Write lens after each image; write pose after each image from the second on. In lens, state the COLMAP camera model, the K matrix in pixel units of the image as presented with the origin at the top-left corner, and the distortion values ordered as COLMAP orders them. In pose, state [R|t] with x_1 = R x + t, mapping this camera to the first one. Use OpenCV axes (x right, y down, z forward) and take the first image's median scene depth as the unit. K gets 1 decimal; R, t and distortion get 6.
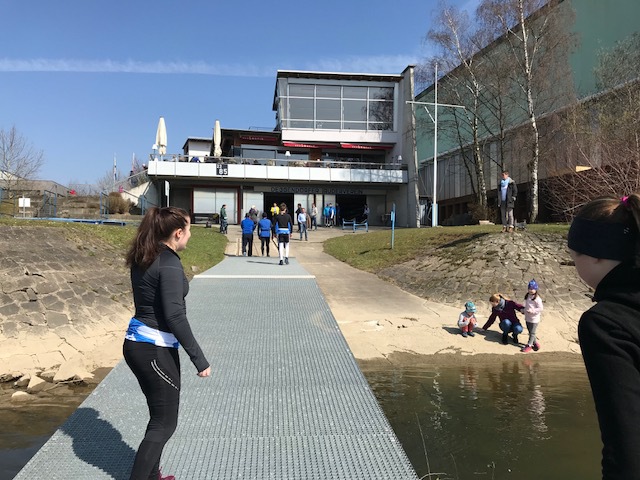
lens RADIAL K [[526.3, 0, 320.0], [0, 526.3, 240.0], [0, 0, 1]] dist [0.006212, 0.007381]
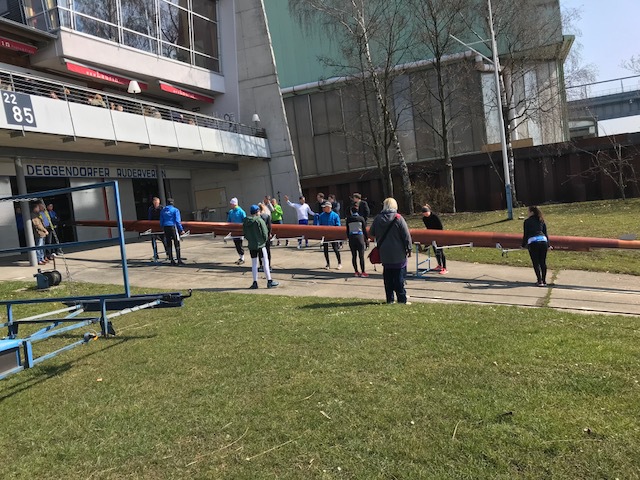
lens RADIAL K [[526.3, 0, 320.0], [0, 526.3, 240.0], [0, 0, 1]] dist [0.006212, 0.007381]
pose [[0.531709, -0.118776, 0.838557, -0.344188], [0.100734, 0.991958, 0.076631, -0.050850], [-0.840915, 0.043726, 0.539398, 0.593320]]
